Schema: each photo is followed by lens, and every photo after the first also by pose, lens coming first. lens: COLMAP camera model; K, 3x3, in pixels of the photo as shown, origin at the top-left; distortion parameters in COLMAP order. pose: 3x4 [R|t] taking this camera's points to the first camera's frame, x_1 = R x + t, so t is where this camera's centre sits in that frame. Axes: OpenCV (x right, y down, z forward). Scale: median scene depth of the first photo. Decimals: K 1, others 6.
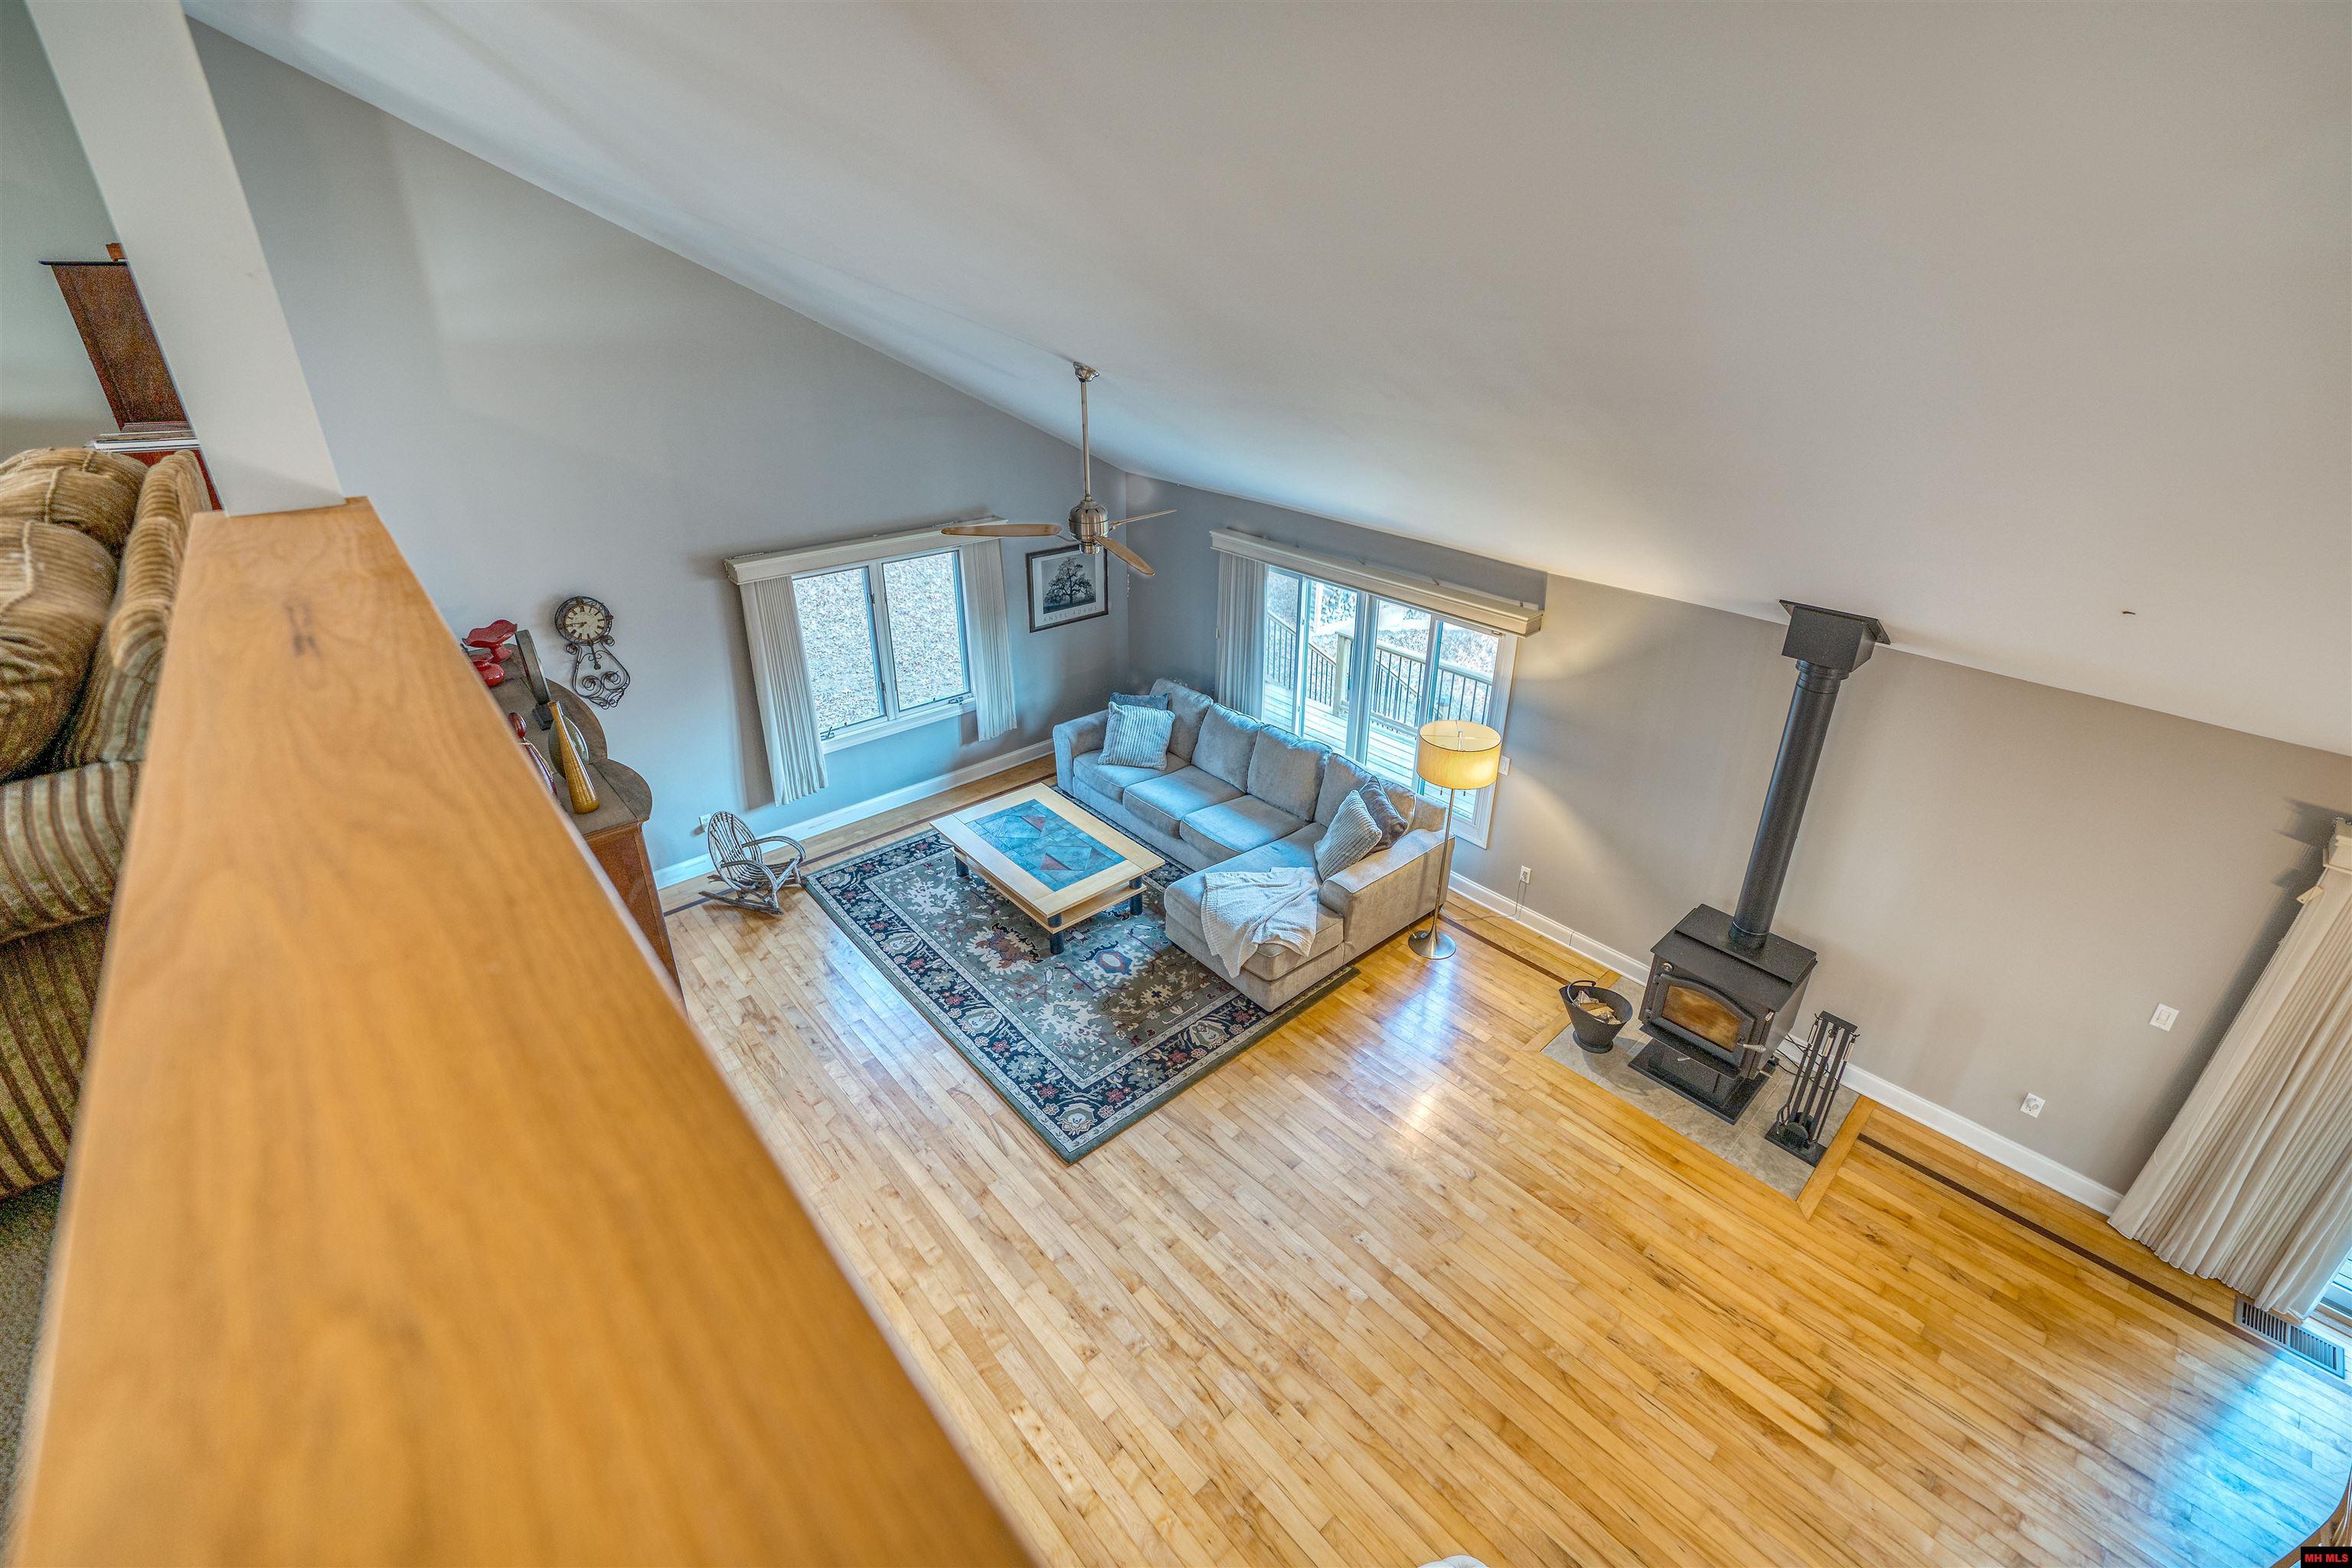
lens RADIAL K [[969.9, 0, 1223.7], [0, 969.9, 729.5], [0, 0, 1]] dist [-0.031976, 0.003373]
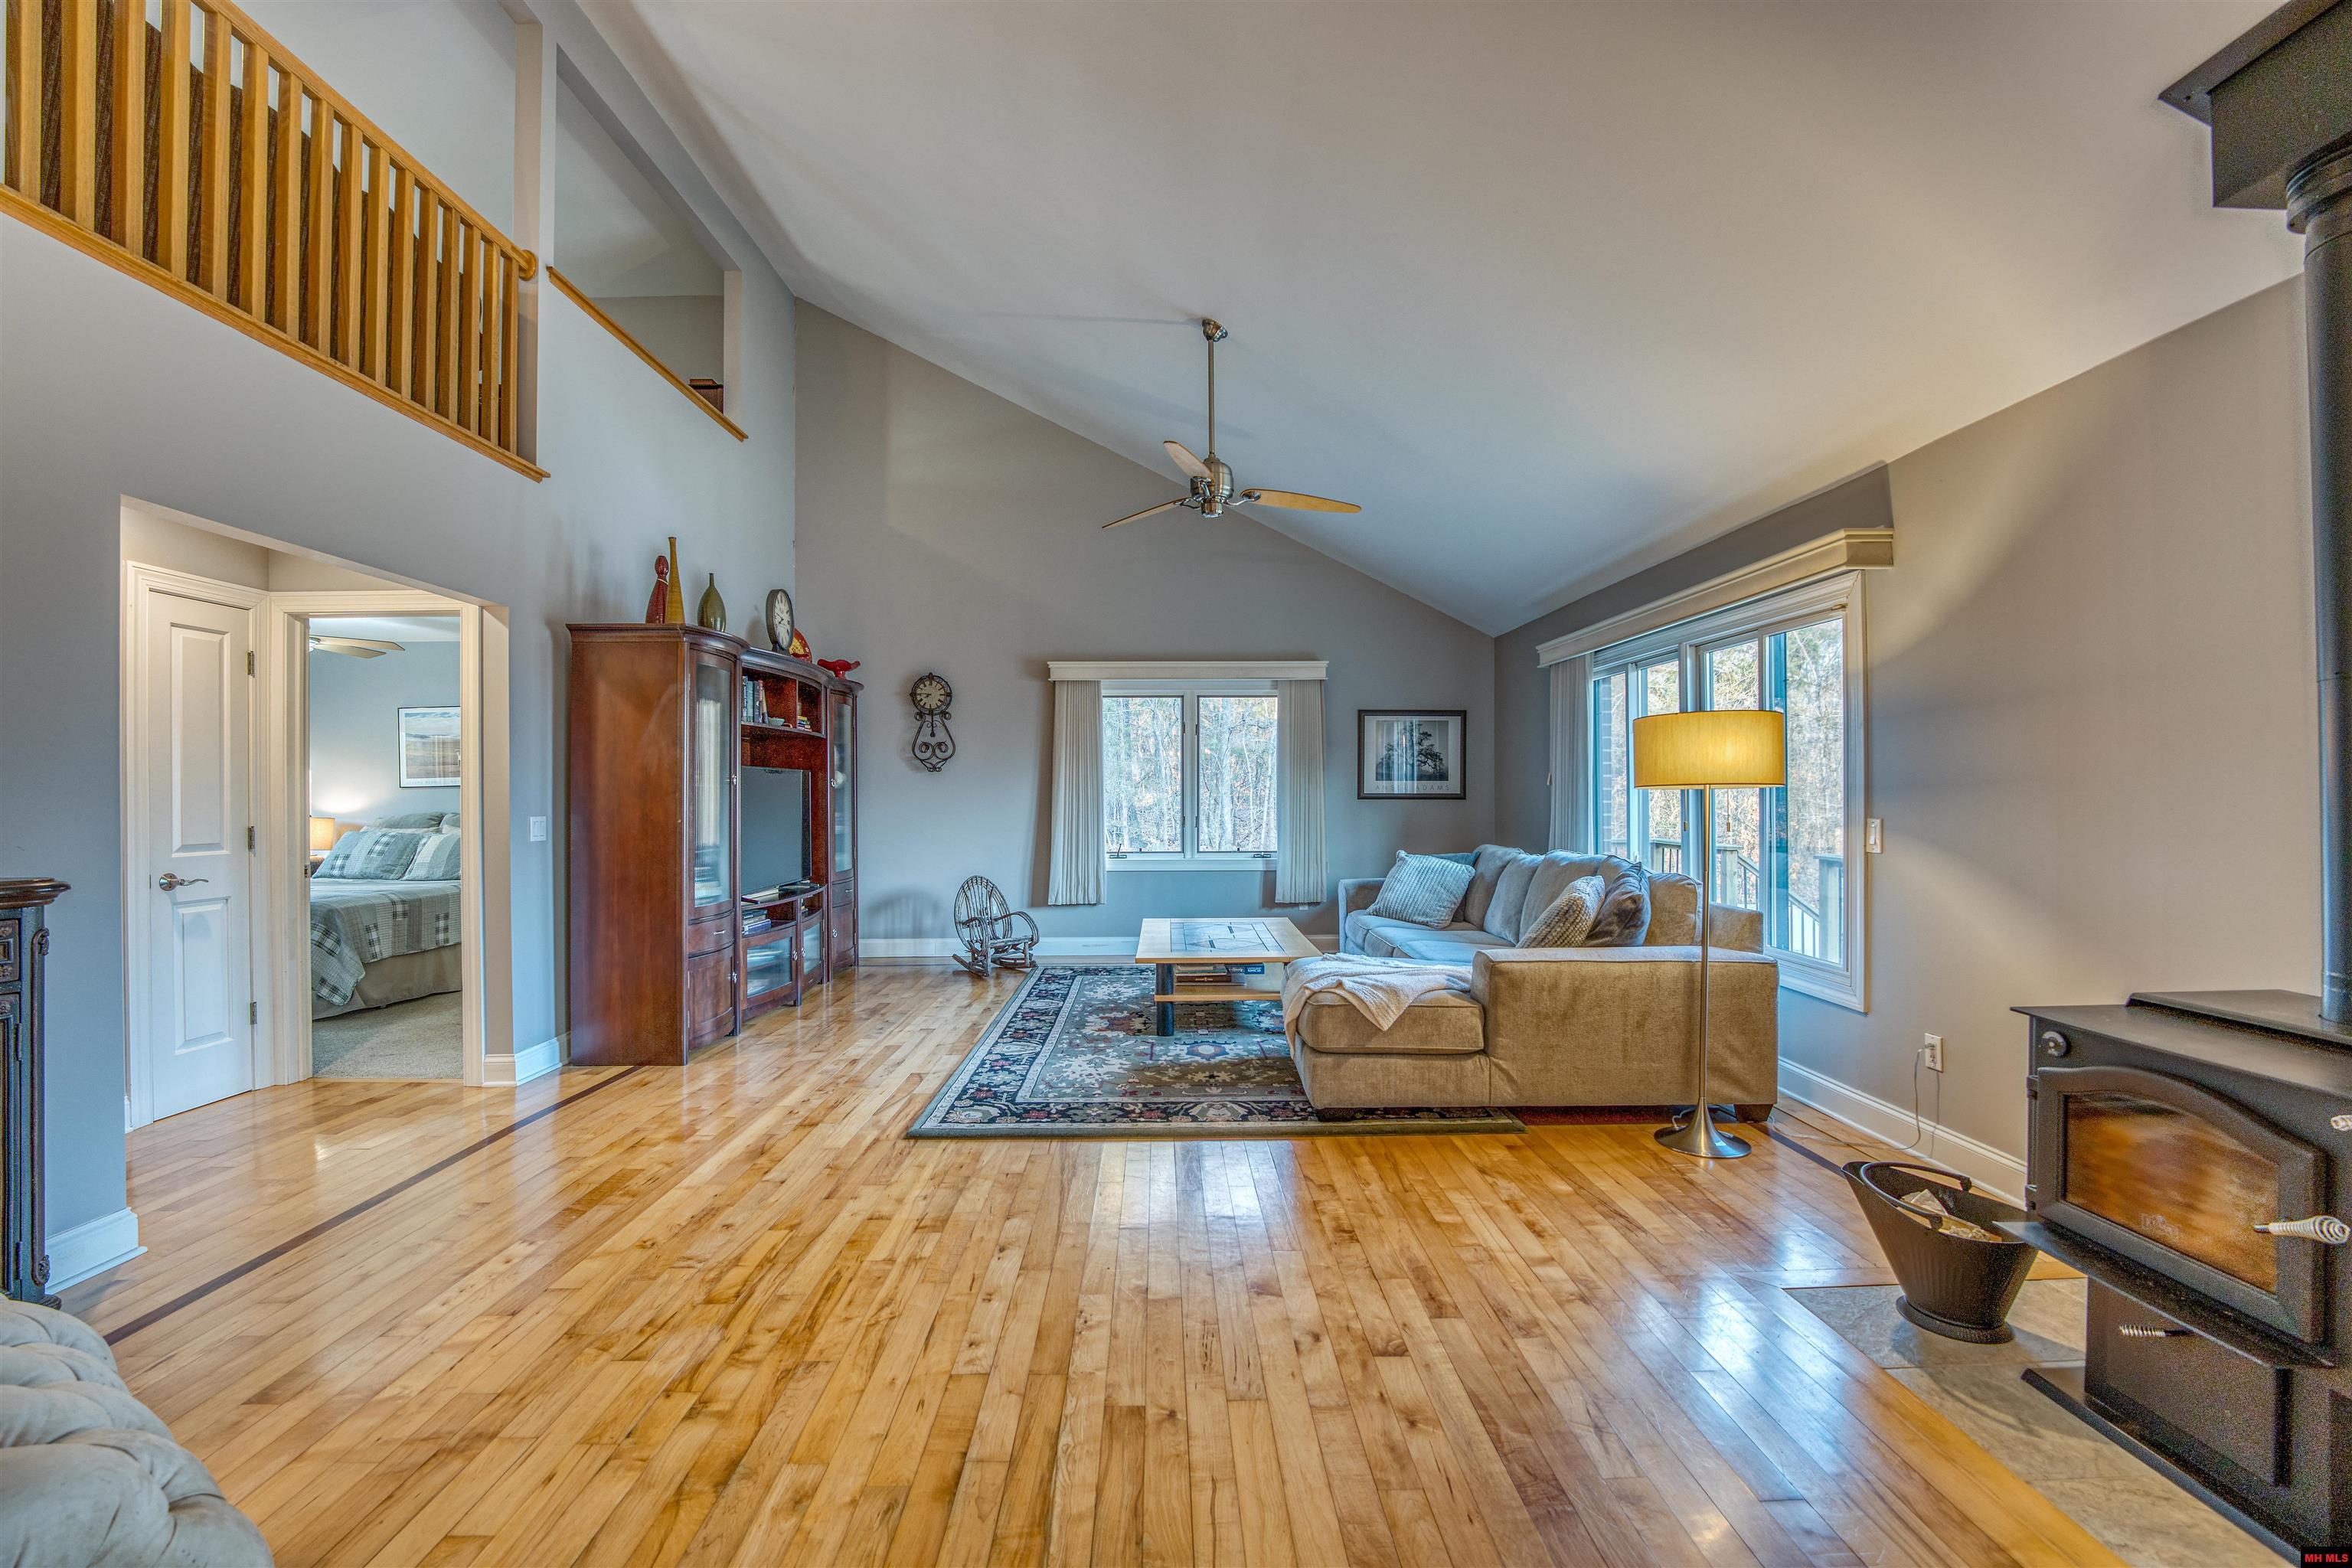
lens RADIAL K [[969.9, 0, 1189.7], [0, 969.9, 791.4], [0, 0, 1]] dist [-0.031976, 0.003373]
pose [[0.750045, -0.023662, -0.660963, 0.443020], [-0.254120, 0.912339, -0.321030, 0.355416], [0.610618, 0.408751, 0.678283, 0.477567]]
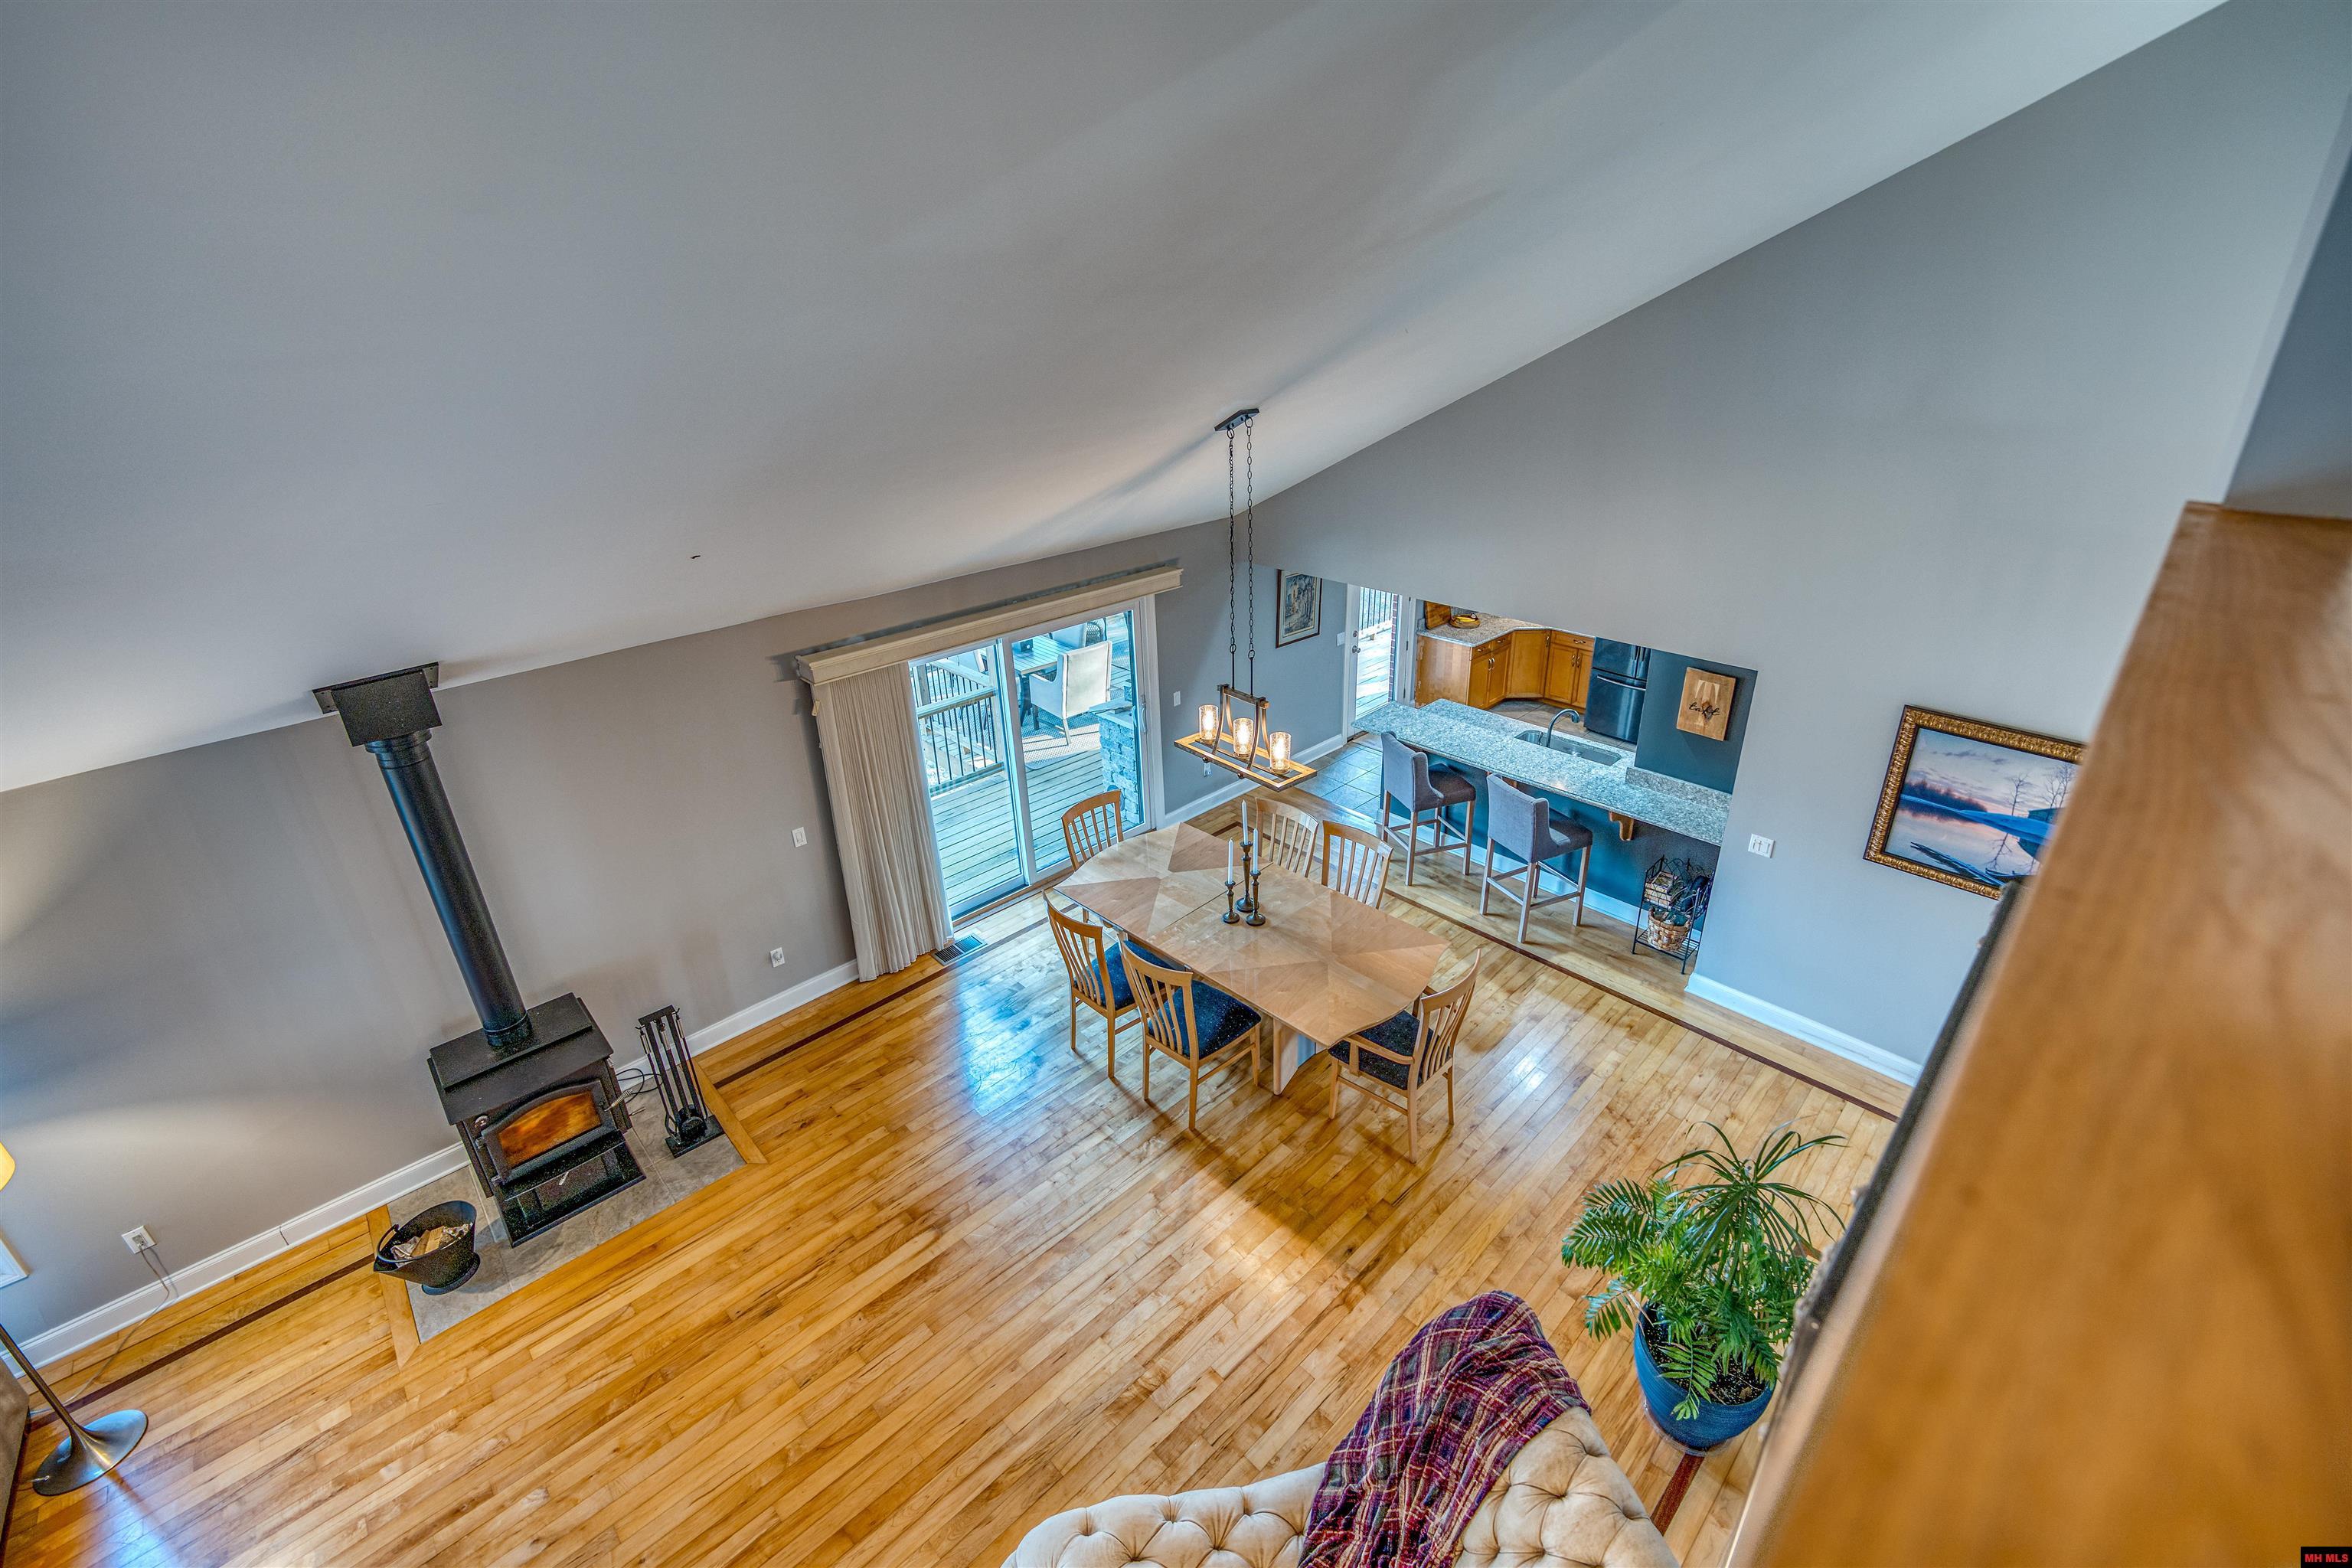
lens RADIAL K [[969.9, 0, 1206.6], [0, 969.9, 728.7], [0, 0, 1]] dist [-0.031976, 0.003373]
pose [[-0.021556, -0.408300, 0.912593, -0.159141], [0.426386, 0.821873, 0.377783, -0.073364], [-0.904285, 0.397260, 0.156377, 0.163814]]
